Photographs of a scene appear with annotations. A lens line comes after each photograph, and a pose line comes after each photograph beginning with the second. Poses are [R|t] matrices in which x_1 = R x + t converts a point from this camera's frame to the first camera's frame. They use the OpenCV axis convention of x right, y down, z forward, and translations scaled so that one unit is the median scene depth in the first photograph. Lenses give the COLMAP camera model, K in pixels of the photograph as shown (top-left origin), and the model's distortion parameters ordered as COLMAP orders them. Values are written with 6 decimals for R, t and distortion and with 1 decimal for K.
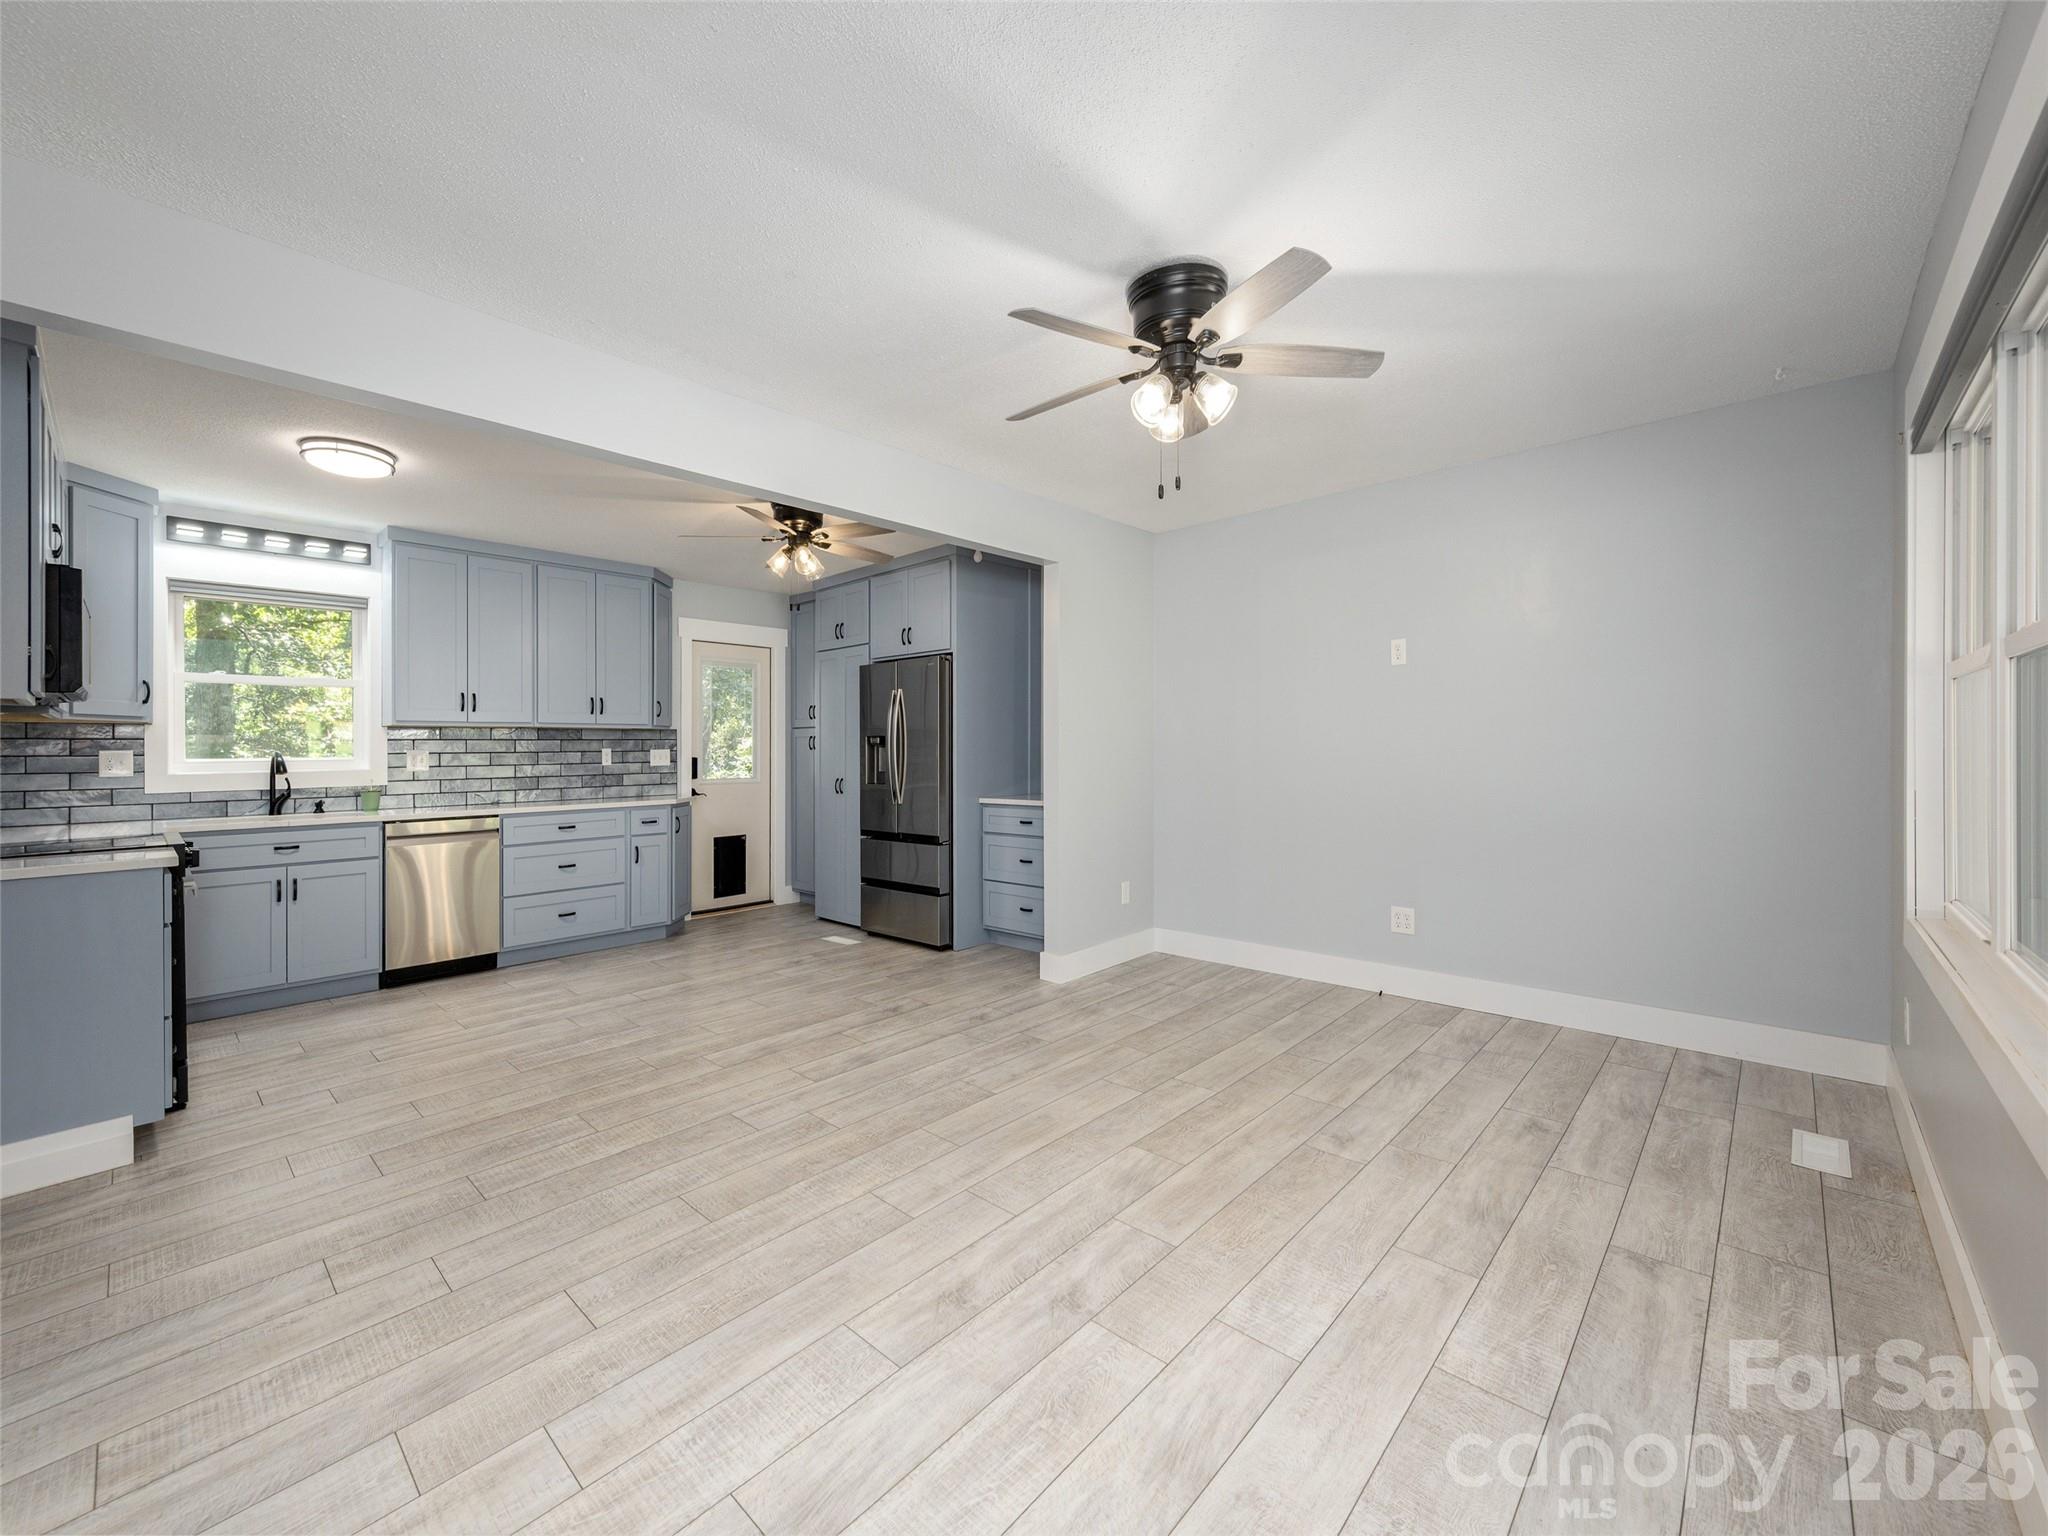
lens RADIAL K [[808.8, 0, 1090.1], [0, 808.8, 737.5], [0, 0, 1]] dist [0.002821, -0.000629]
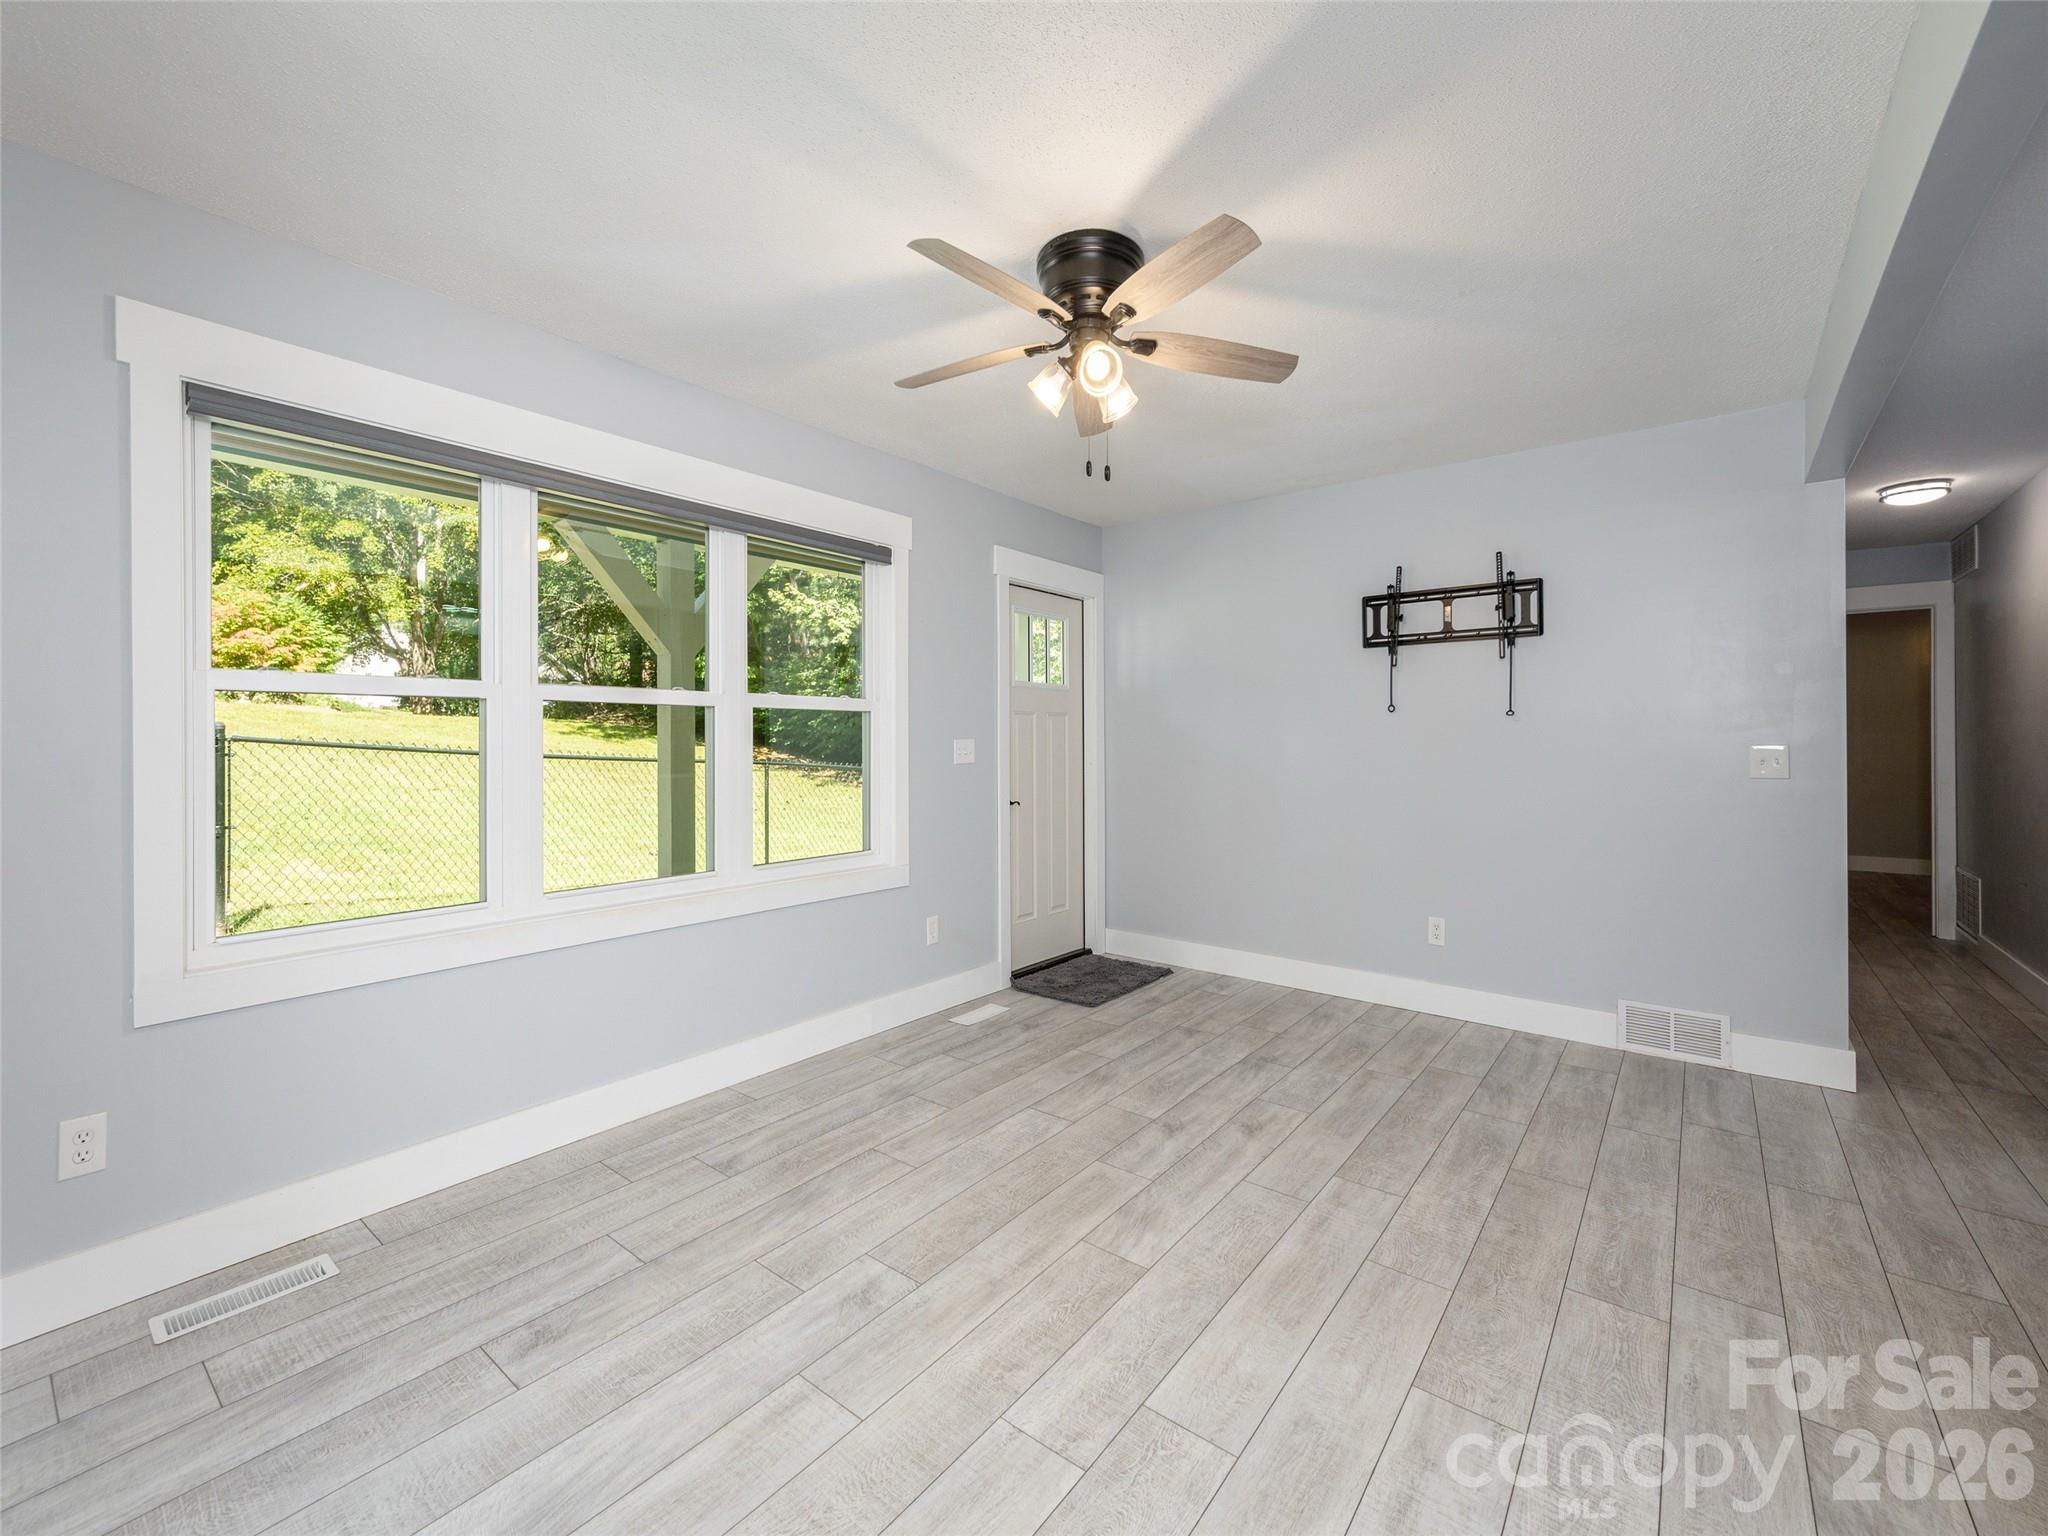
lens RADIAL K [[859.5, 0, 1078.3], [0, 859.5, 730.9], [0, 0, 1]] dist [0.001227, -0.000988]
pose [[-0.998437, 0.014354, -0.054006, 0.098674], [0.015623, 0.999610, -0.023140, 0.006903], [0.053653, -0.023948, -0.998272, 1.170074]]
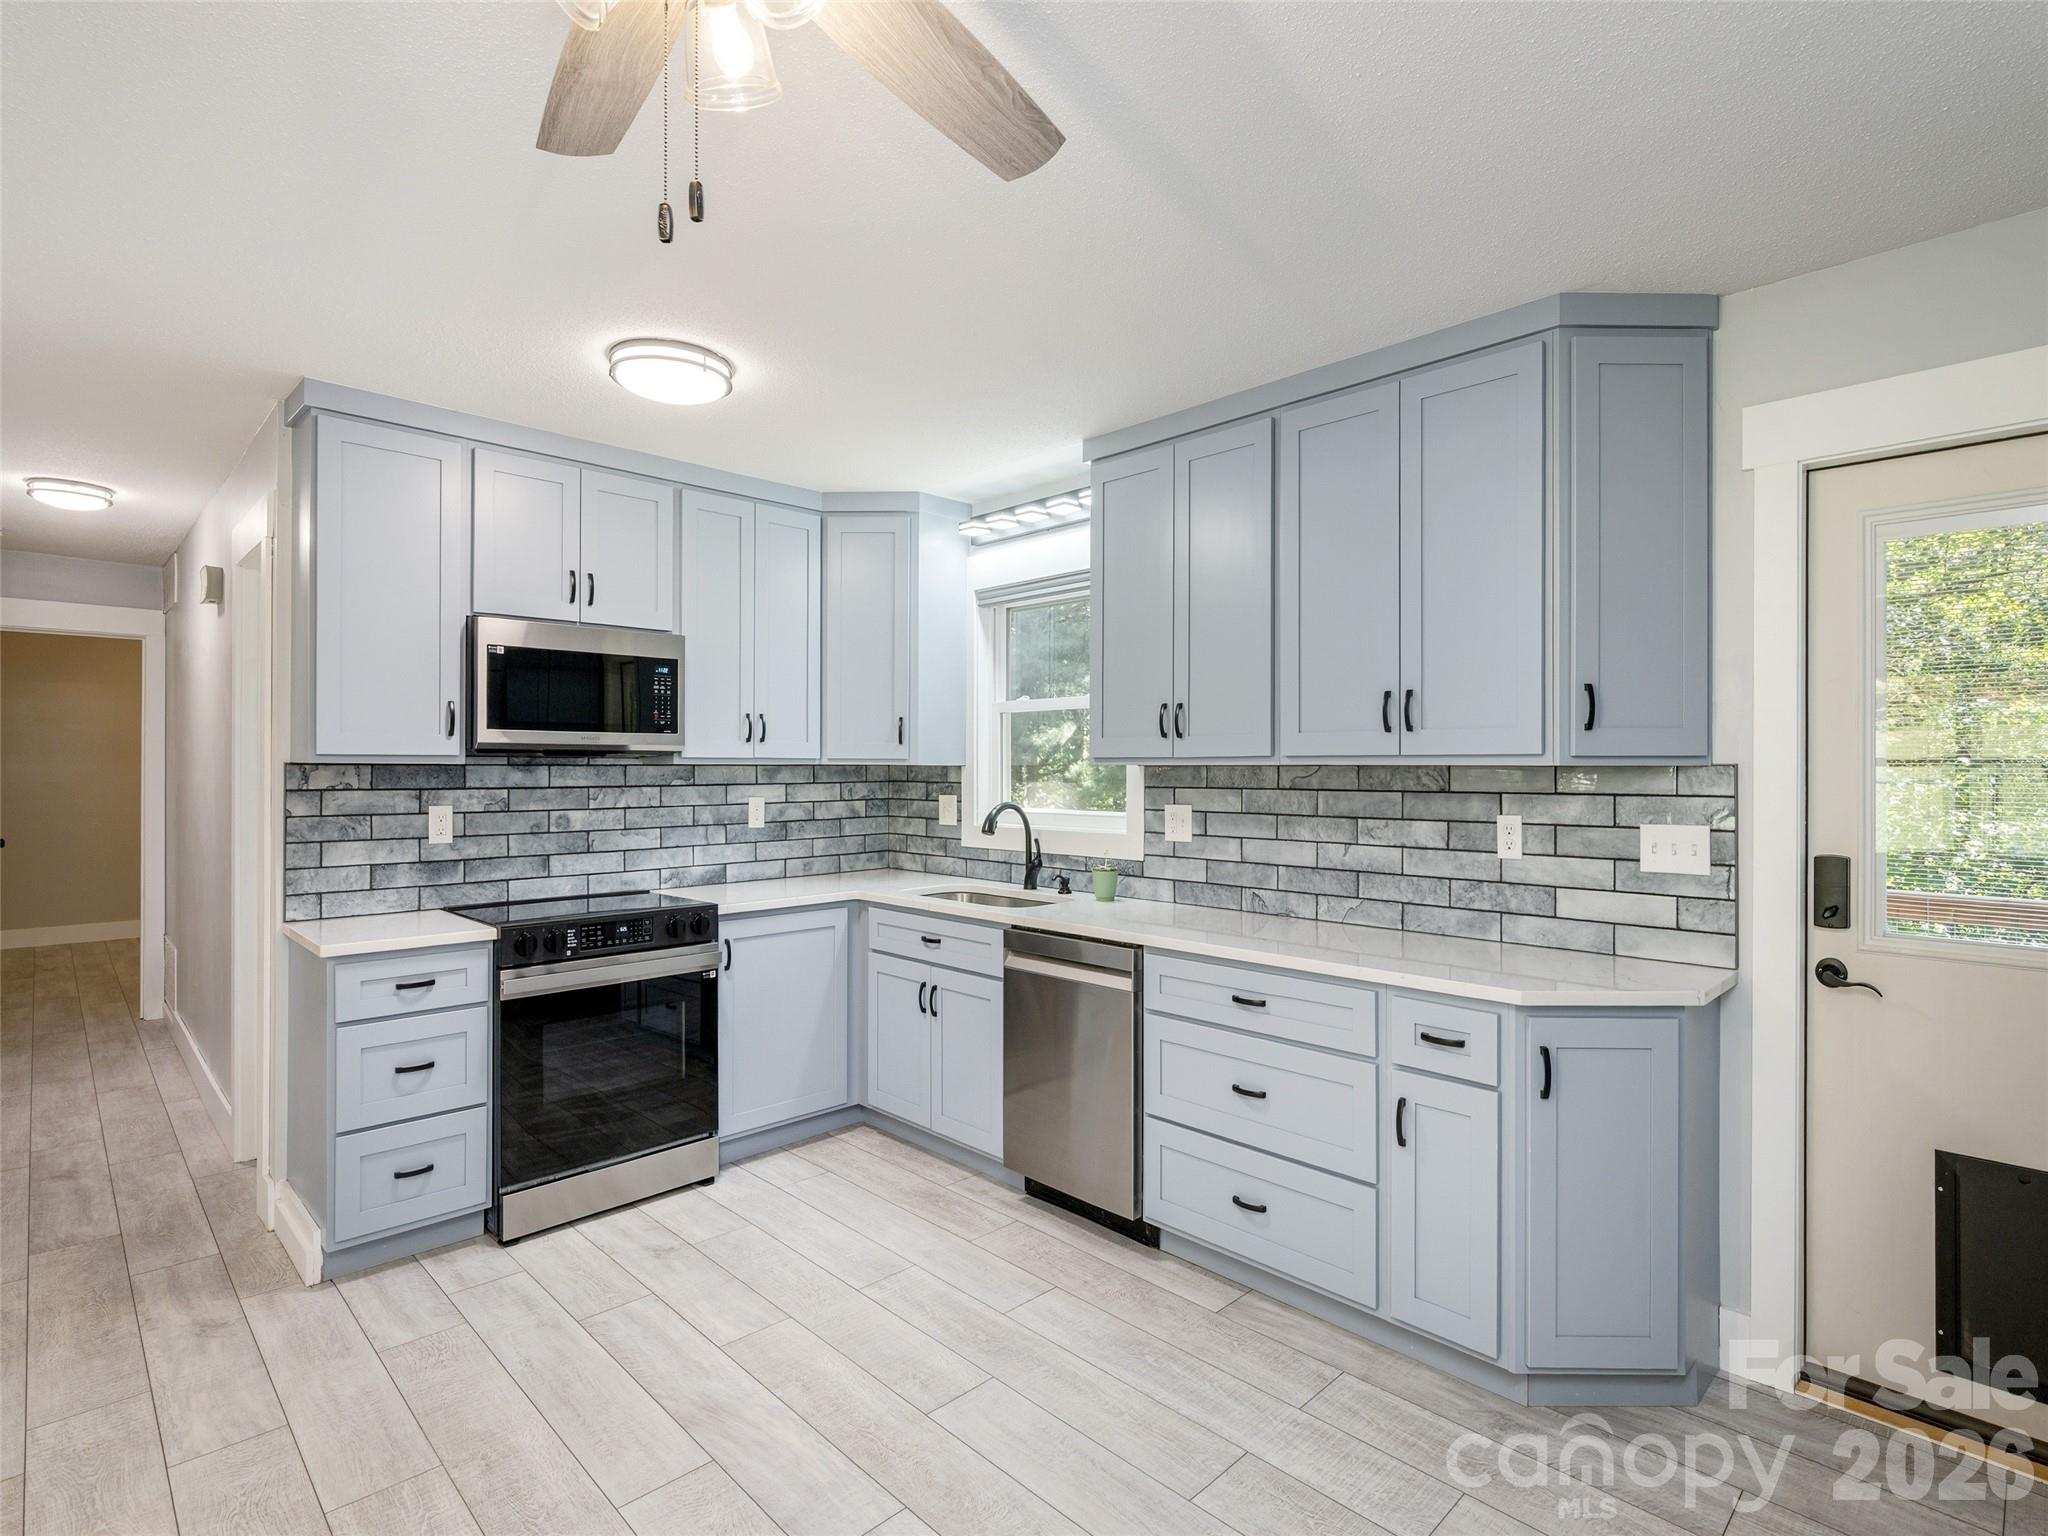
lens RADIAL K [[978.5, 0, 966.9], [0, 978.5, 749.6], [0, 0, 1]] dist [0.001789, -0.002015]
pose [[-0.133336, -0.005775, -0.991054, -0.142014], [0.010346, 0.999920, -0.007219, -0.025553], [0.991017, -0.011216, -0.133265, 1.175910]]
